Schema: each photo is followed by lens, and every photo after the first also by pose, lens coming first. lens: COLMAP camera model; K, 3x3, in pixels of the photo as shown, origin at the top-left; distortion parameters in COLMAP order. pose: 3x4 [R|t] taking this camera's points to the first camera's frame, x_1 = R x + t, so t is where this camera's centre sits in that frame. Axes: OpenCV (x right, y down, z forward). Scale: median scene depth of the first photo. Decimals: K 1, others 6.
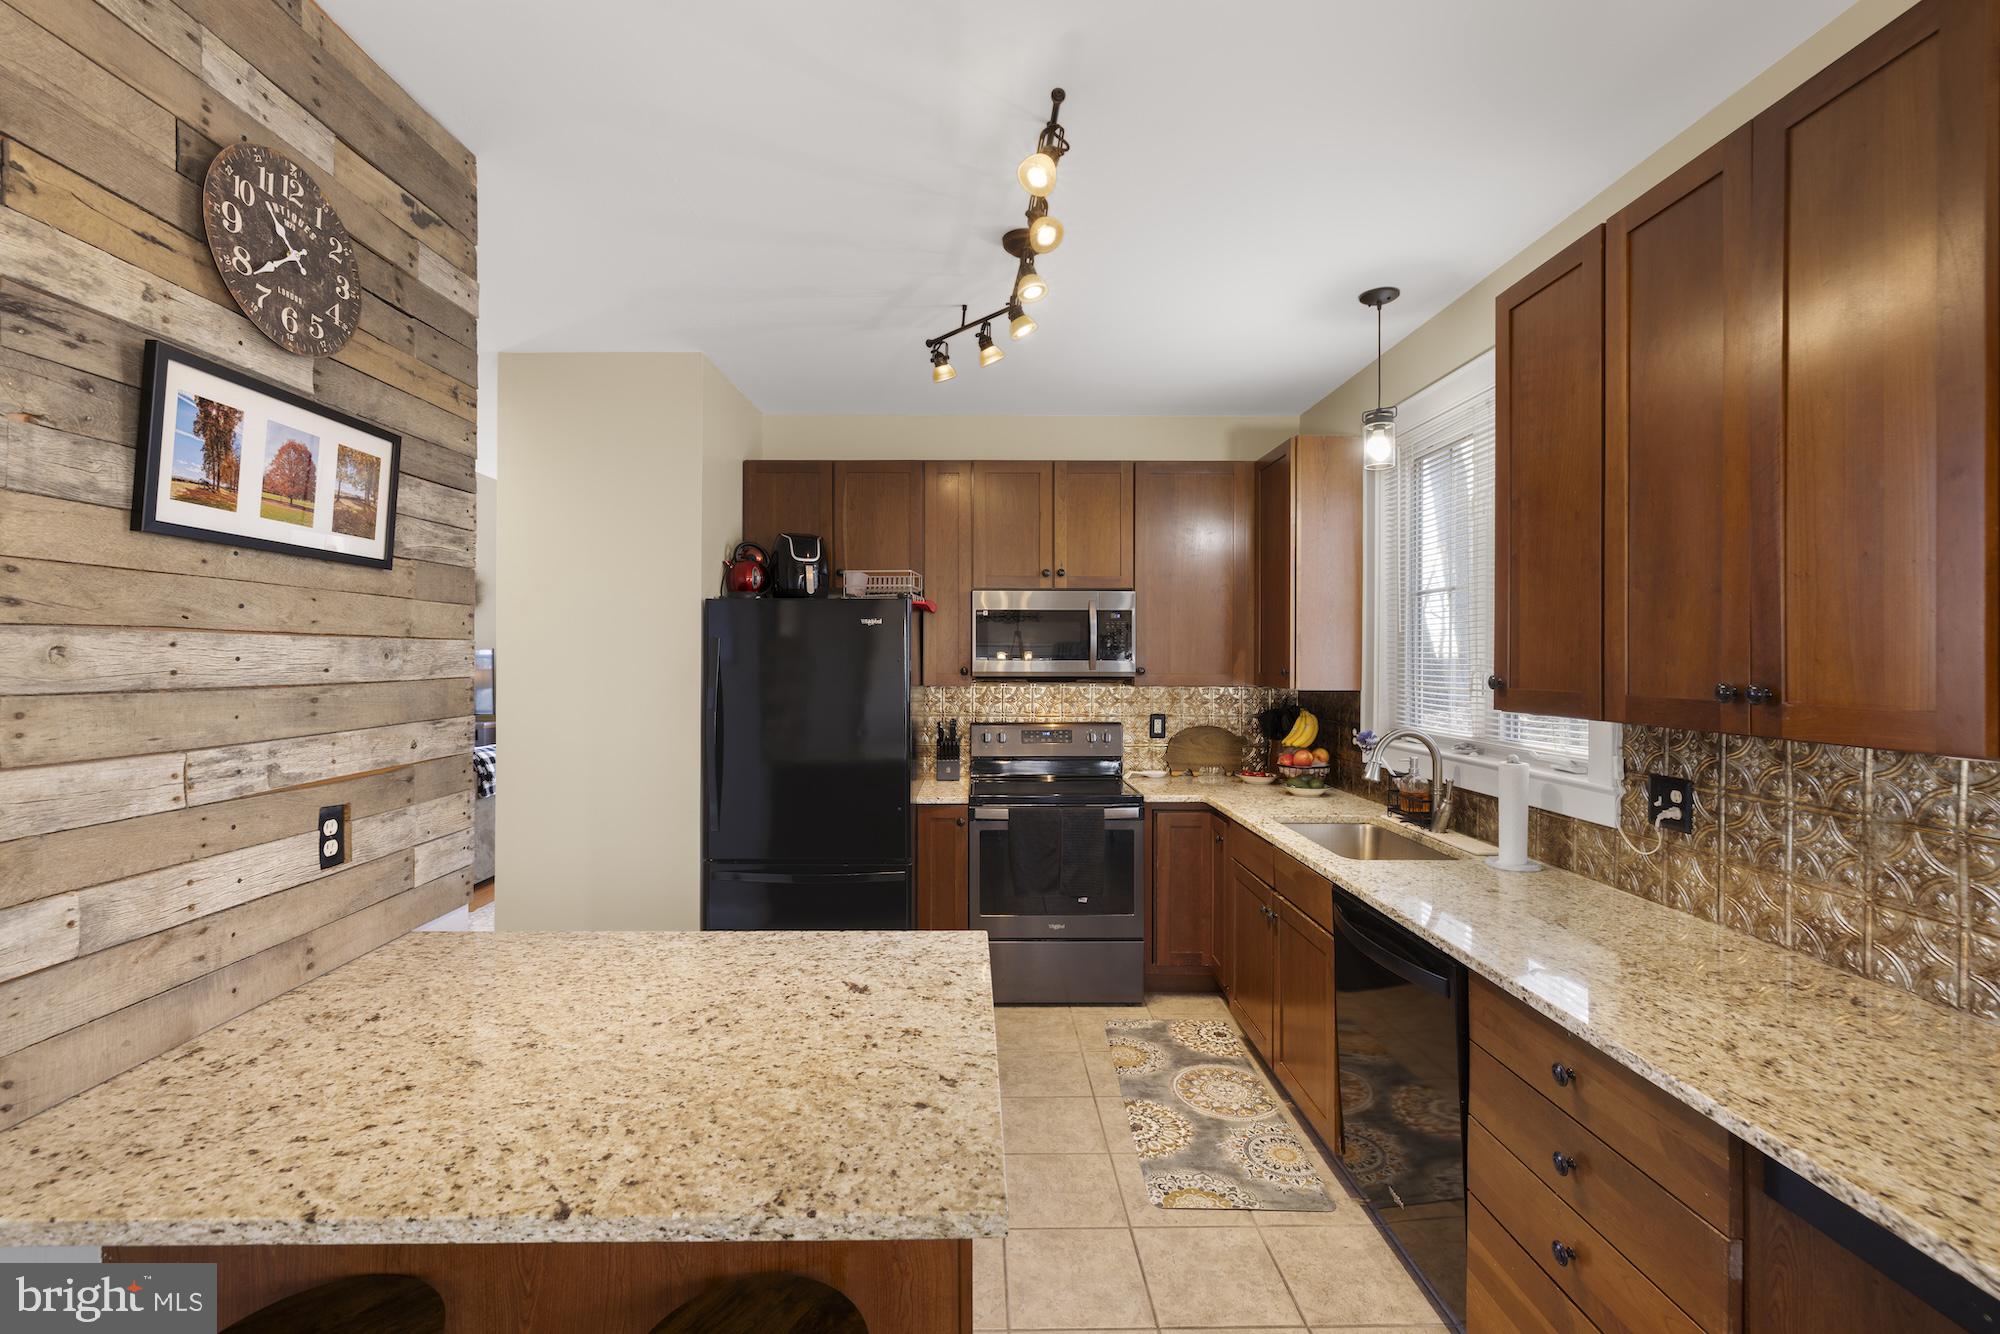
lens RADIAL K [[848.3, 0, 991.1], [0, 848.3, 650.3], [0, 0, 1]] dist [0.003024, 0.000564]
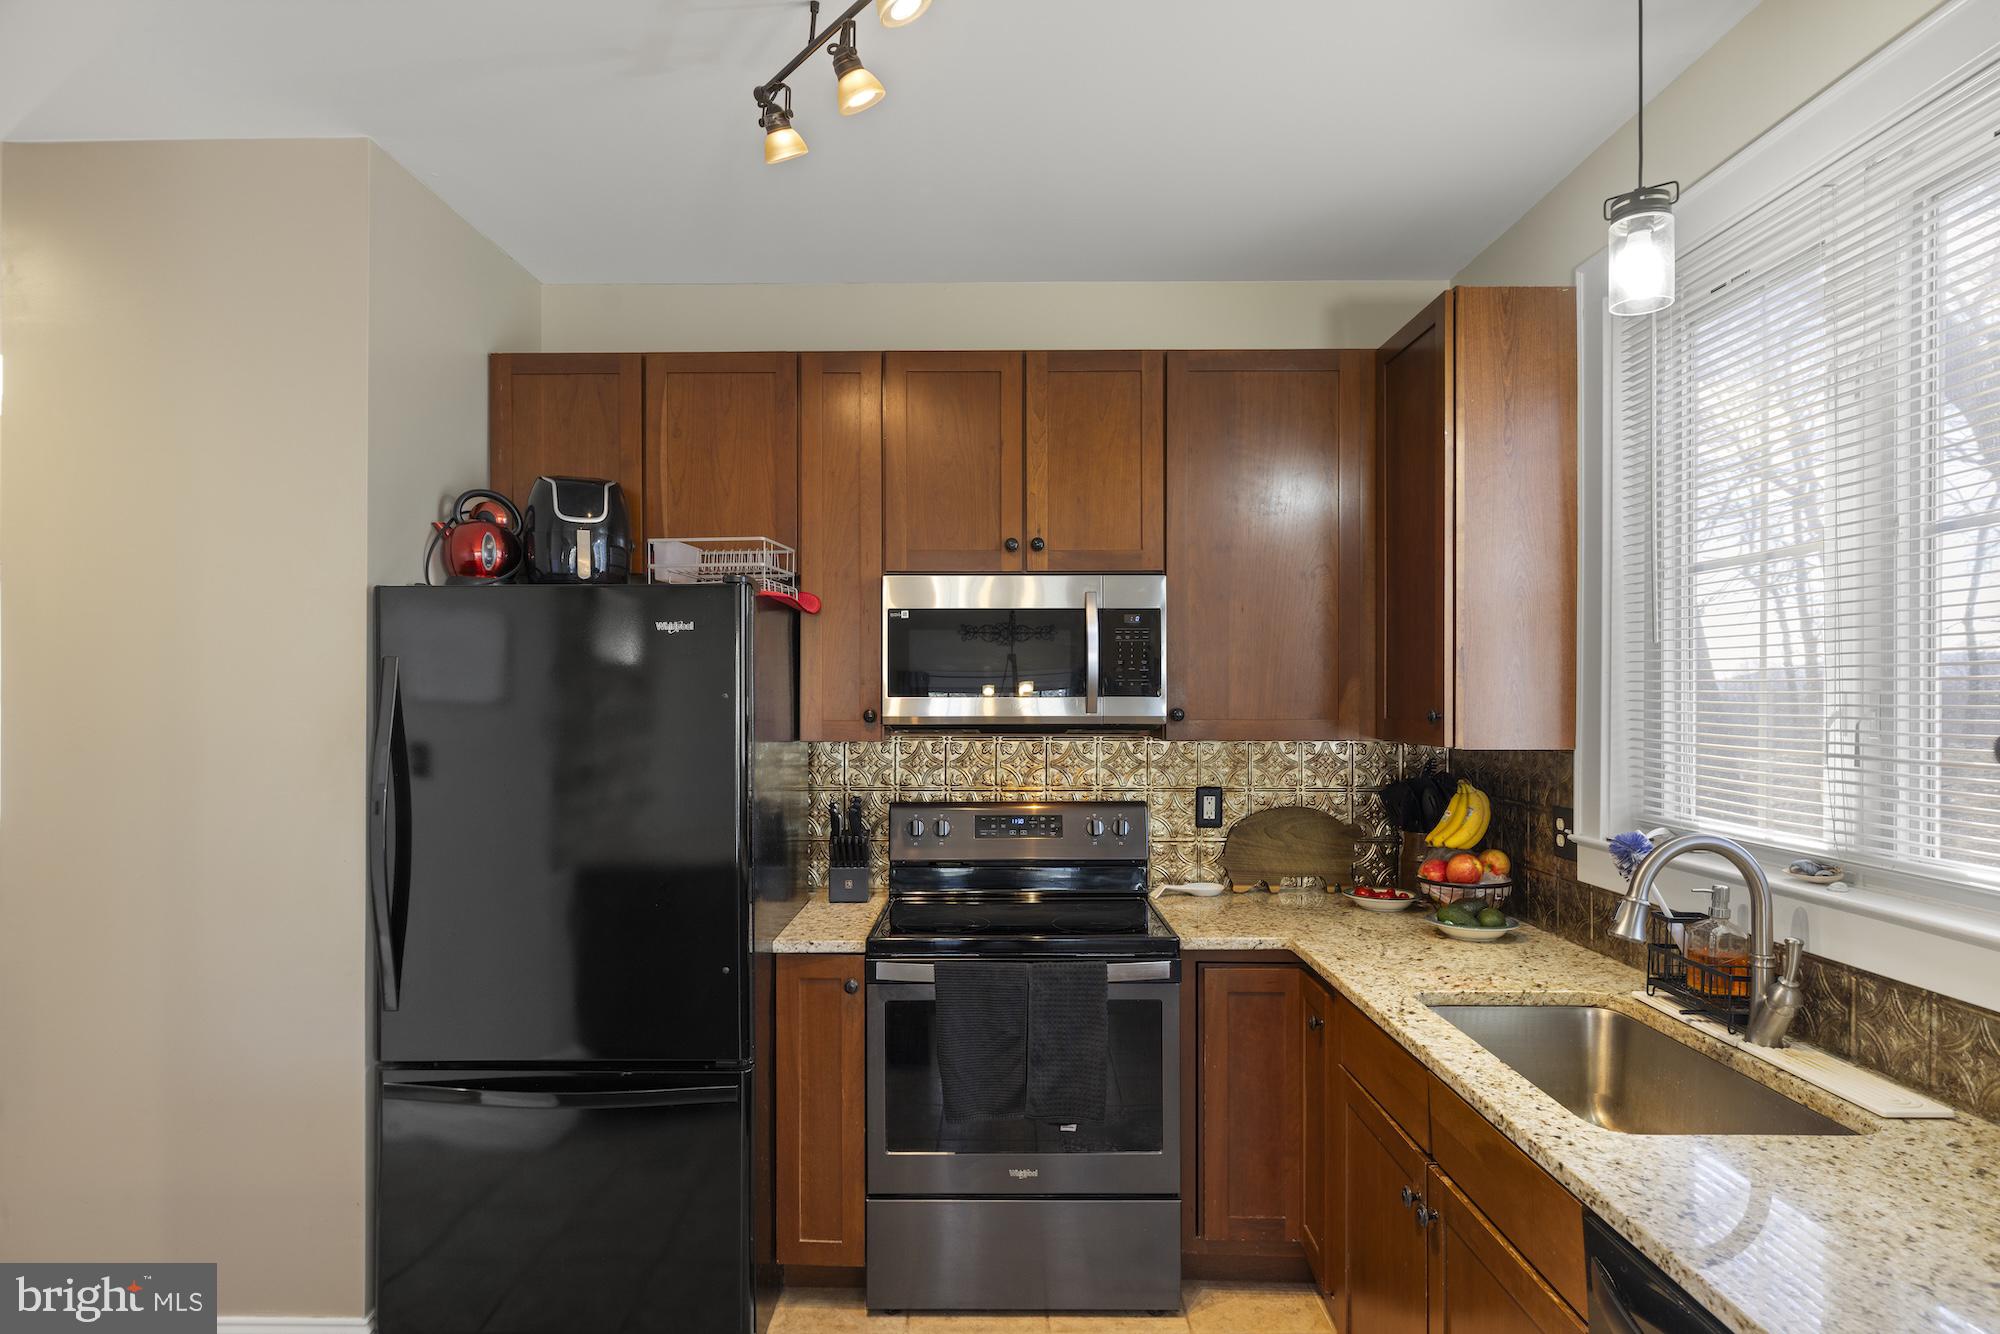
lens RADIAL K [[1097.1, 0, 989.9], [0, 1097.1, 684.2], [0, 0, 1]] dist [0.001535, 0.001614]
pose [[0.999792, -0.002790, -0.020193, 0.068905], [0.002807, 0.999996, 0.000822, 0.002879], [0.020191, -0.000878, 0.999796, 0.270854]]
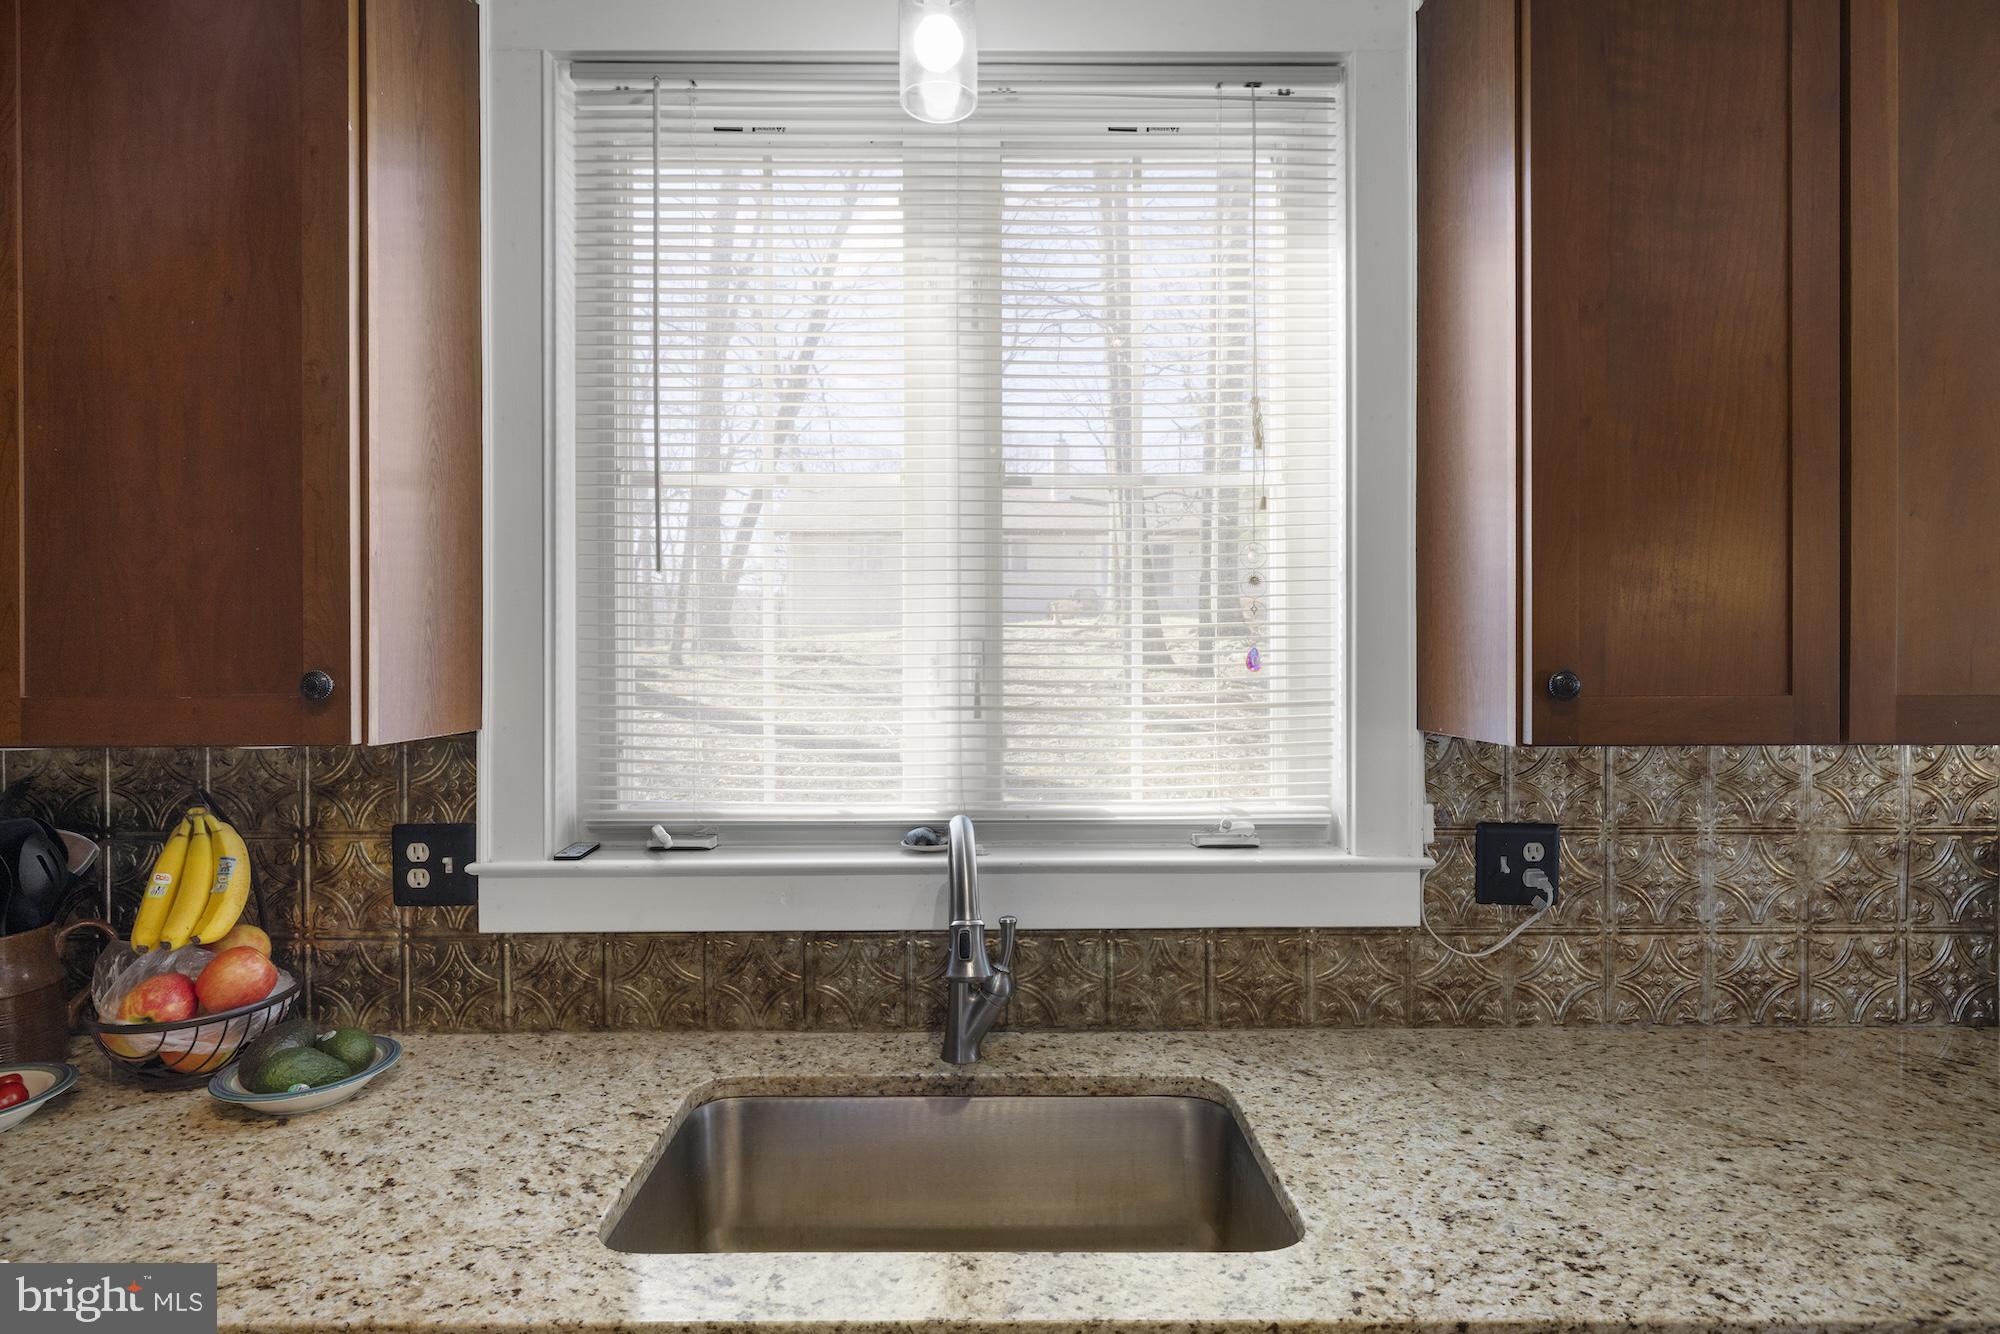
lens RADIAL K [[1000.5, 0, 1000.0], [0, 1000.5, 672.6], [0, 0, 1]] dist [0.001177, -0.000172]
pose [[0.009628, -0.022181, 0.999708, 0.026699], [-0.008781, 0.999714, 0.022265, 0.012588], [-0.999915, -0.008993, 0.009430, 0.753987]]
